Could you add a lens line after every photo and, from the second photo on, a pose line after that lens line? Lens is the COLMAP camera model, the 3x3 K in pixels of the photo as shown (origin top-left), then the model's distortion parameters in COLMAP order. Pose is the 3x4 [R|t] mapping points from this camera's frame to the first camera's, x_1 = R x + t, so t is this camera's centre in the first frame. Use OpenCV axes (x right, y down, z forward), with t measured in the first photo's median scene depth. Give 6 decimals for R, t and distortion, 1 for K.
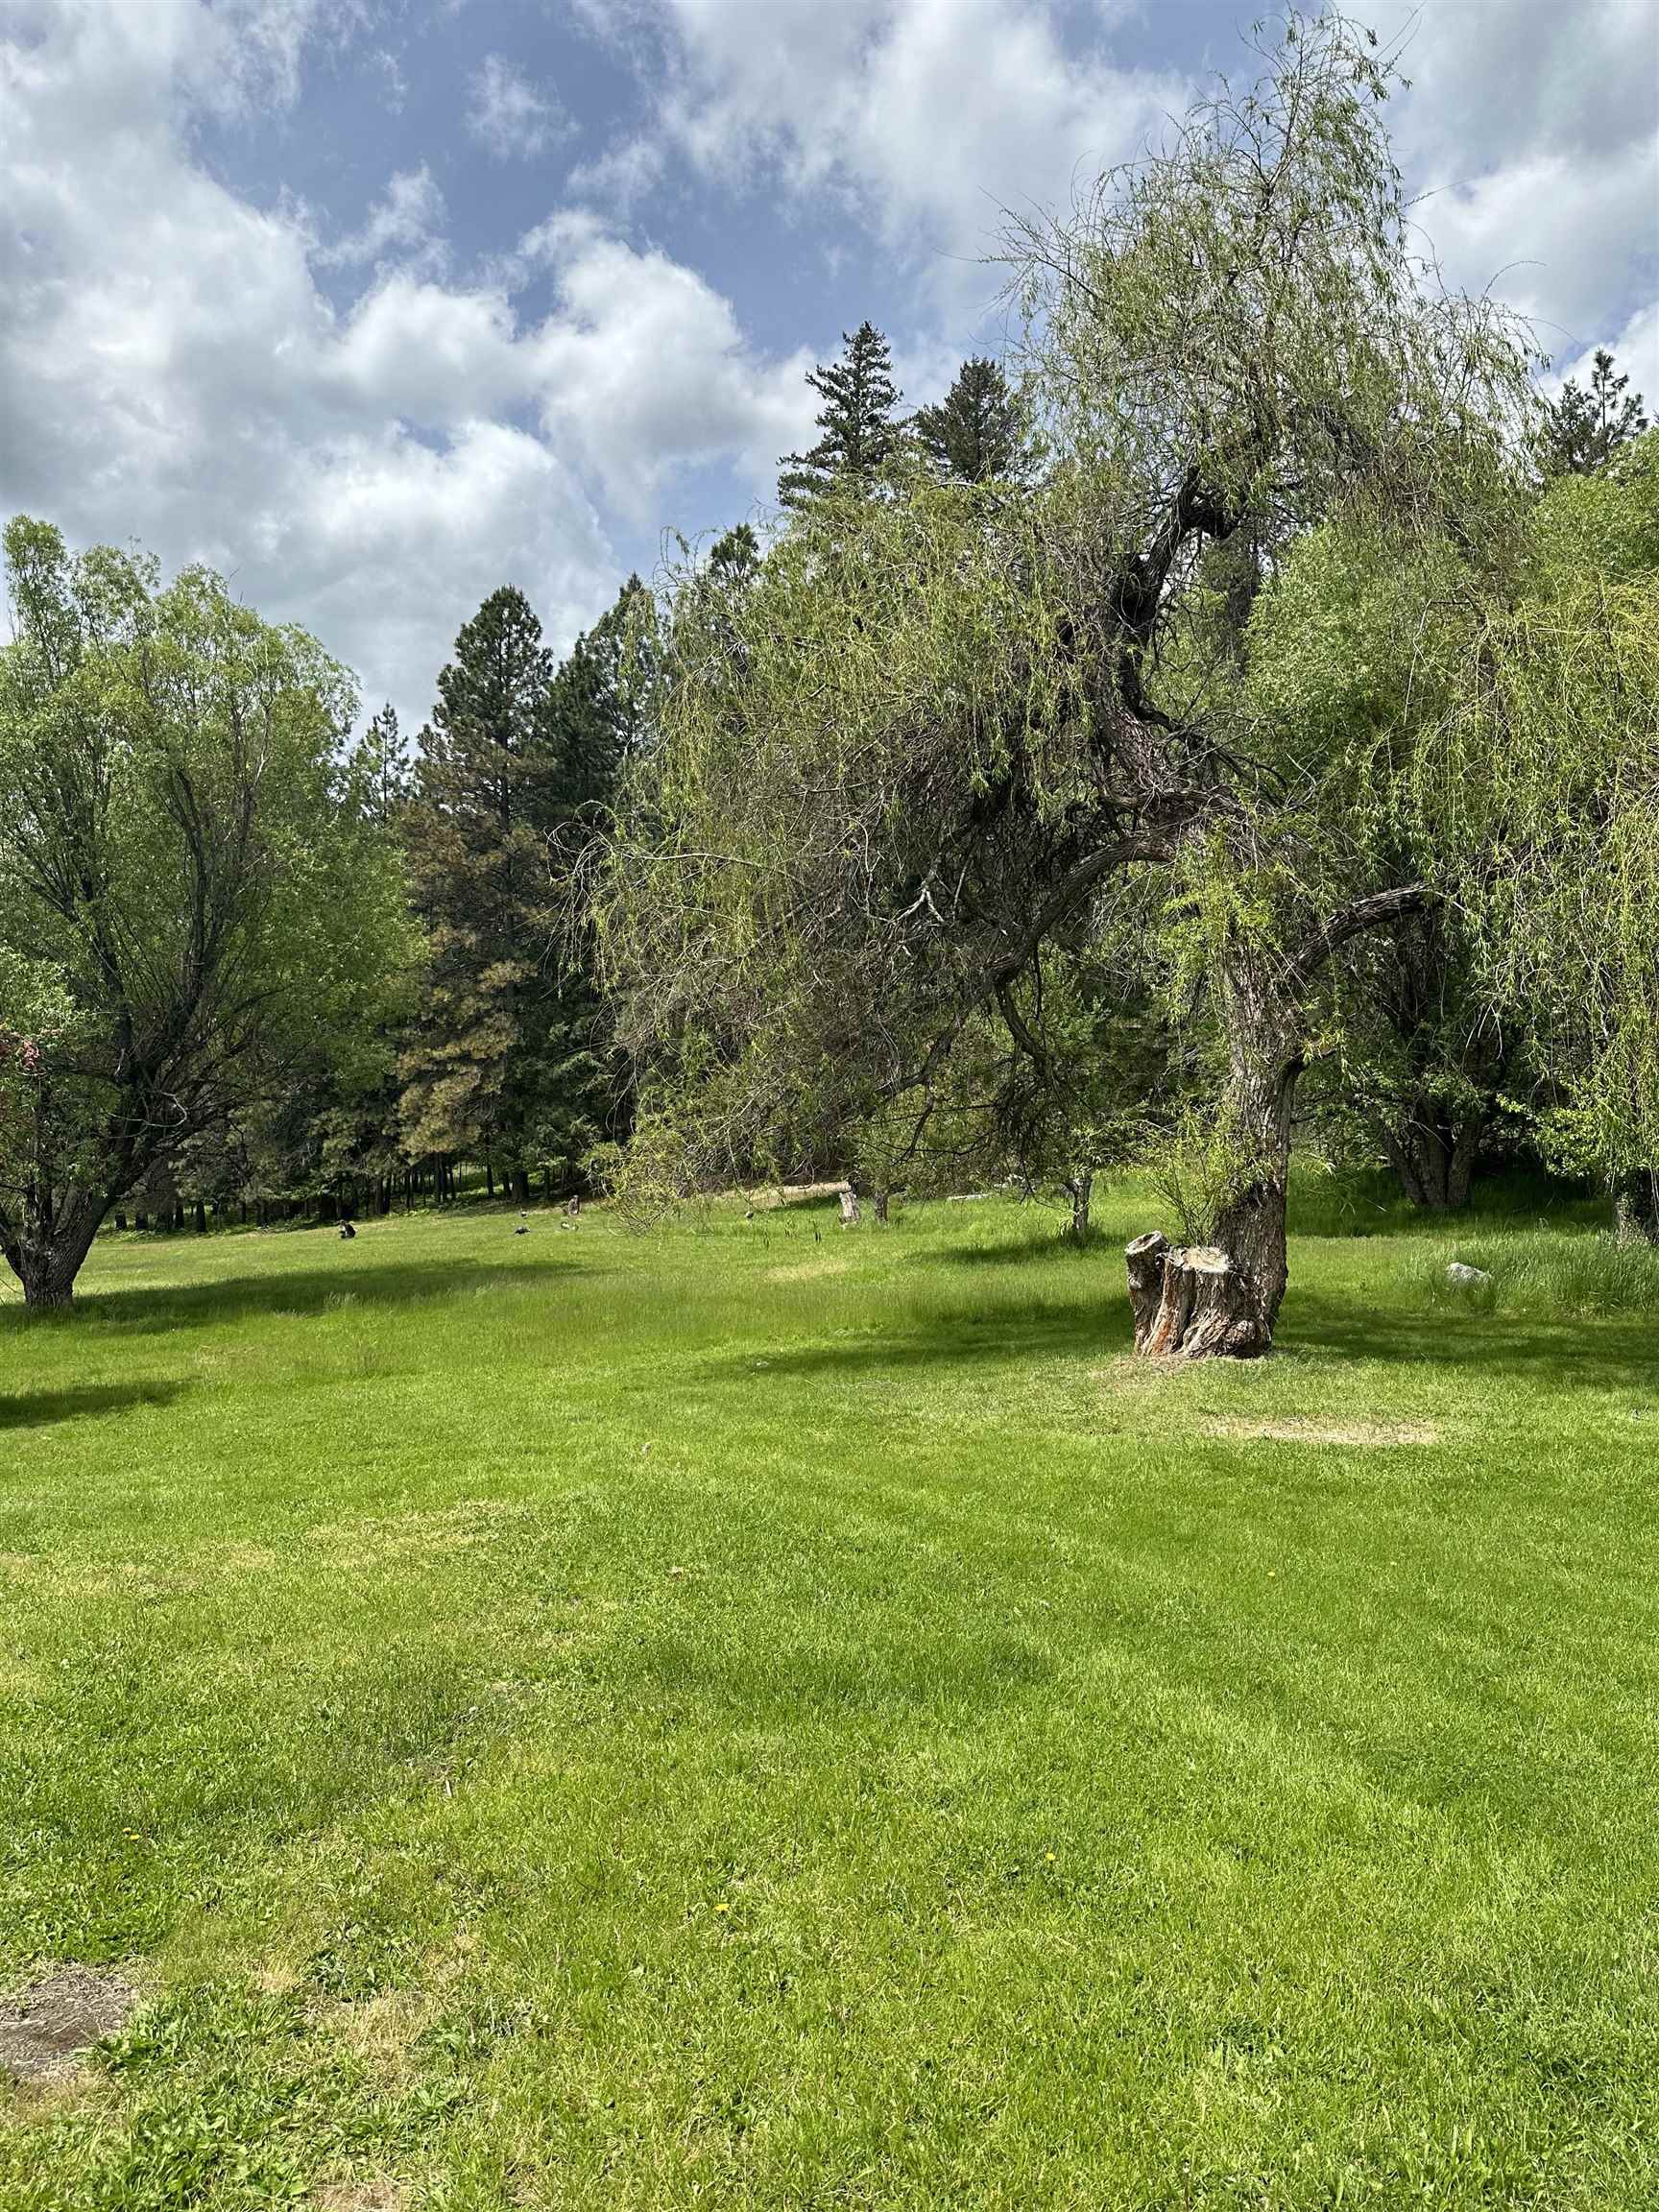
lens RADIAL K [[1585.3, 0, 828.2], [0, 1585.3, 1115.0], [0, 0, 1]] dist [0.029880, 0.000138]
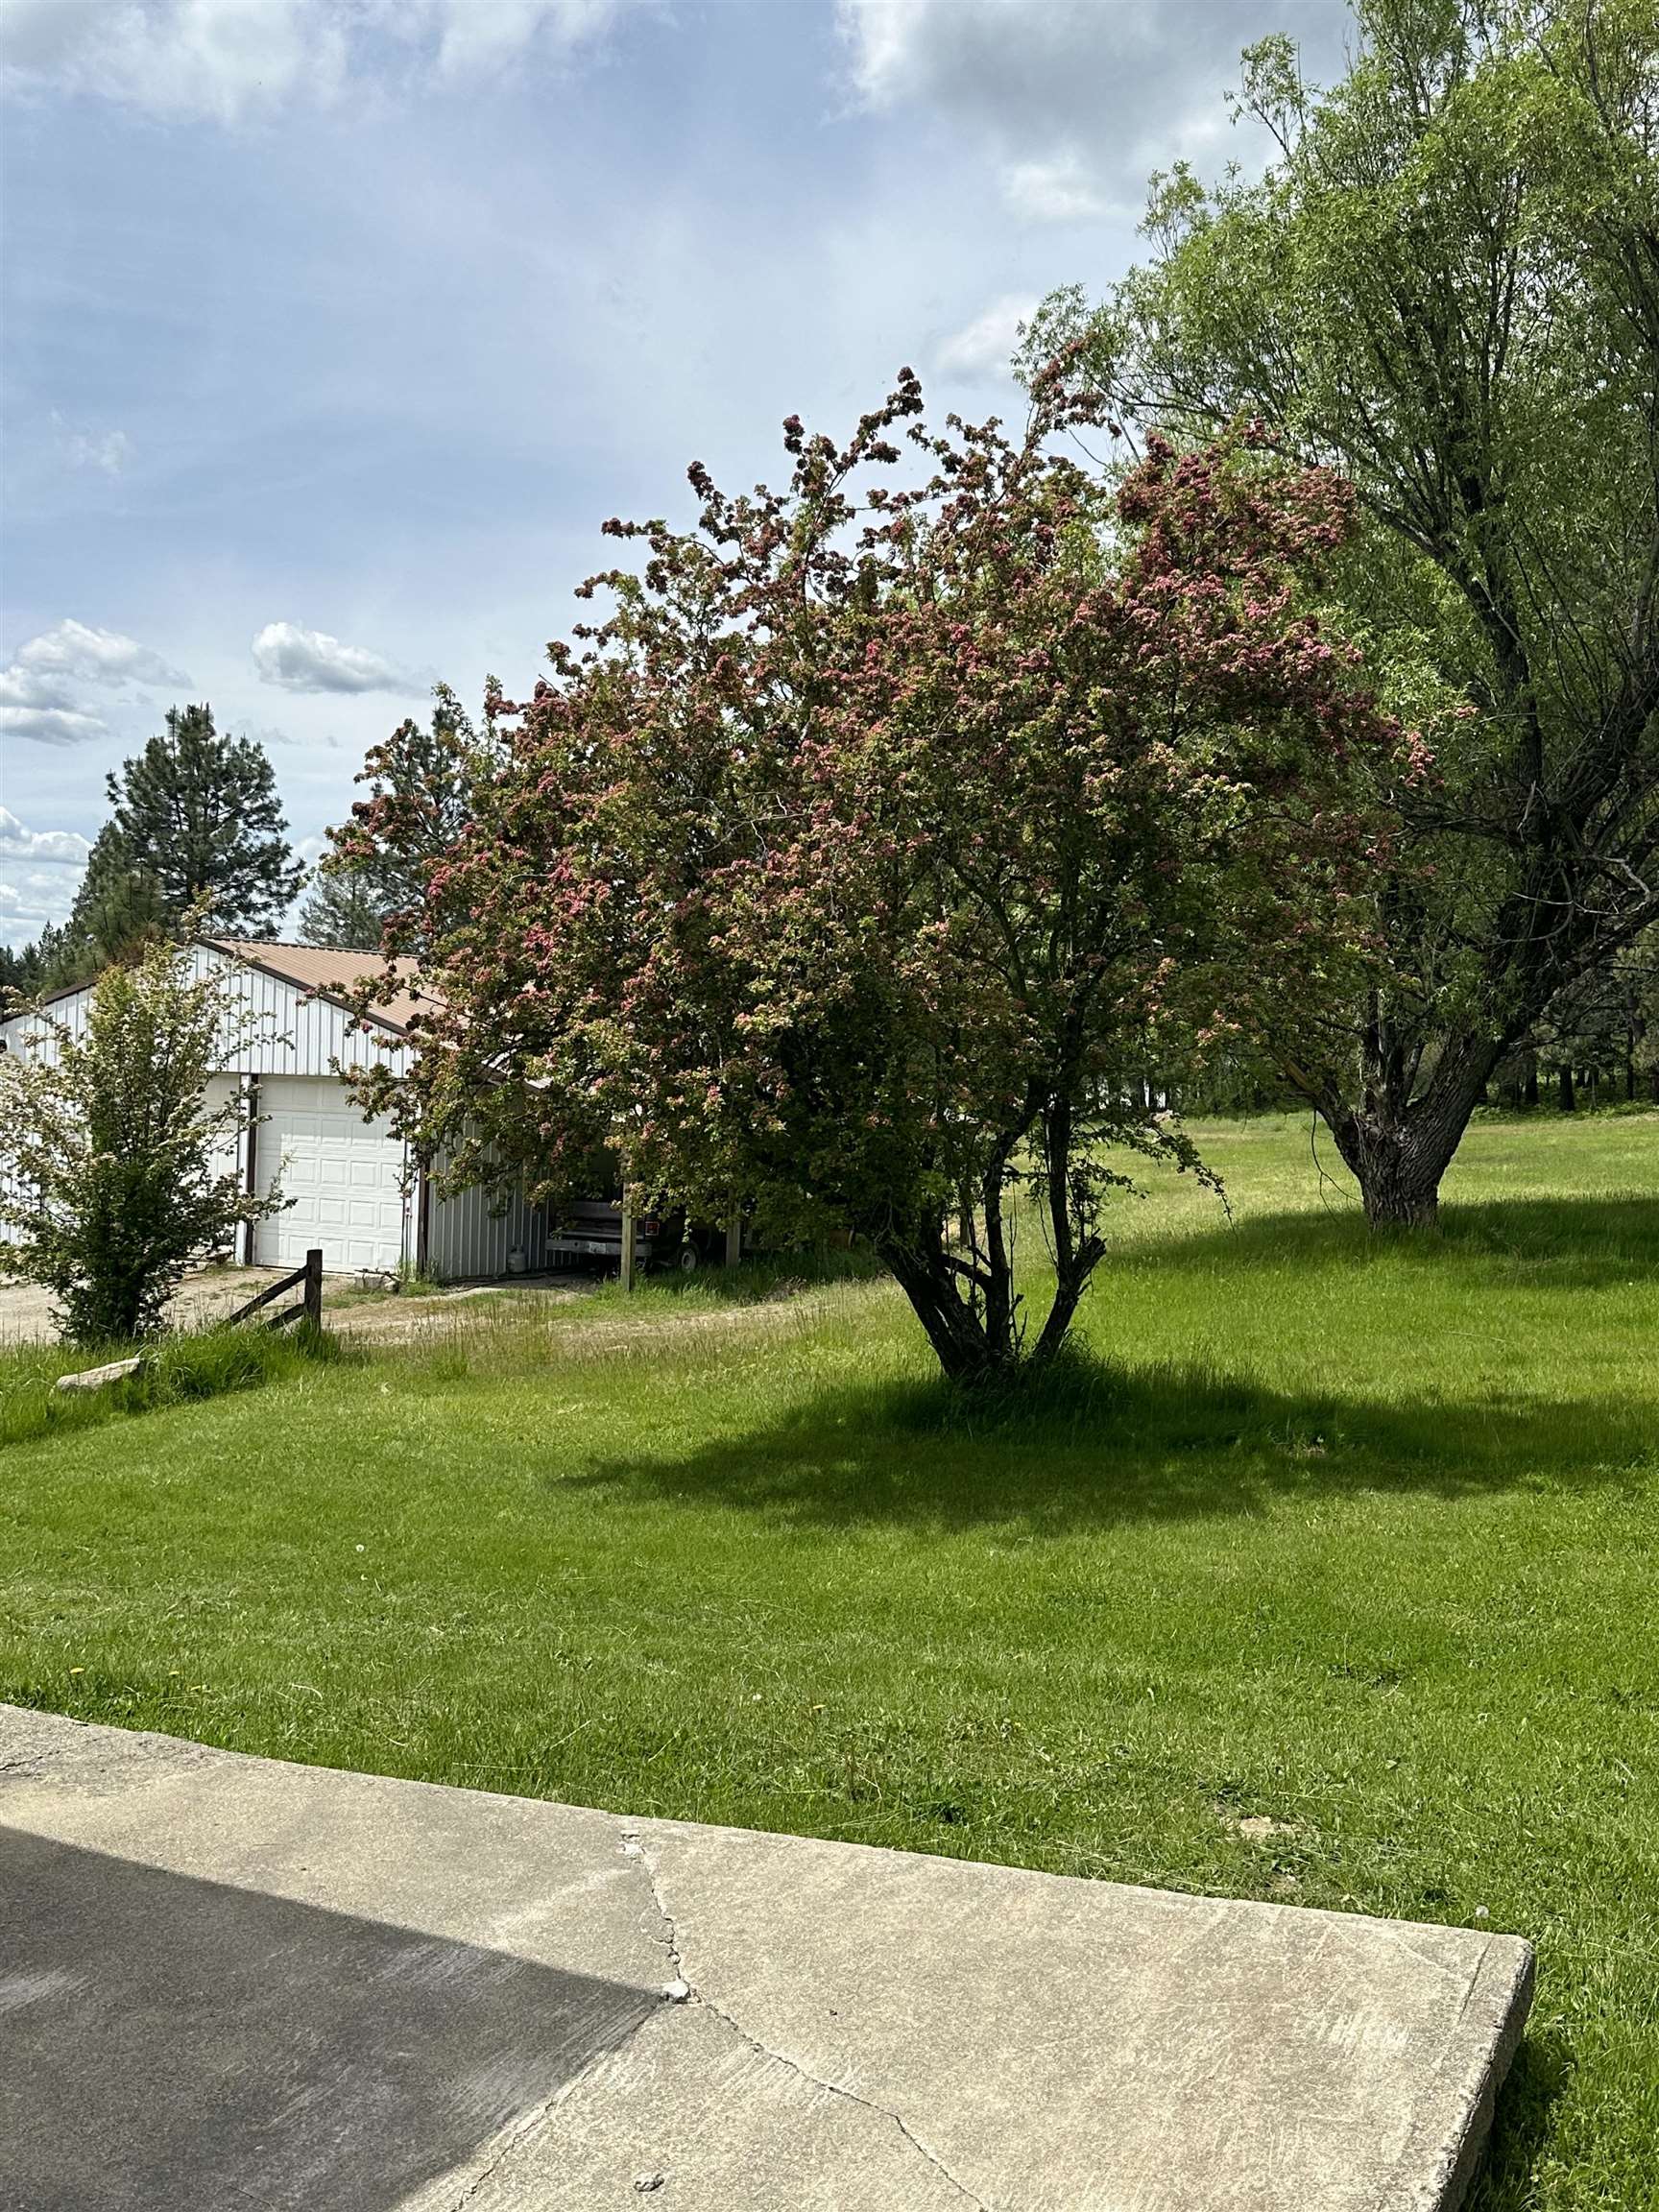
lens RADIAL K [[2142.0, 0, 828.0], [0, 2142.0, 1102.5], [0, 0, 1]] dist [0.004332, 0.000000]
pose [[0.773271, 0.020783, -0.633734, -0.144821], [0.022279, 0.997955, 0.059911, 0.020616], [0.633684, -0.060446, 0.771227, 0.239532]]
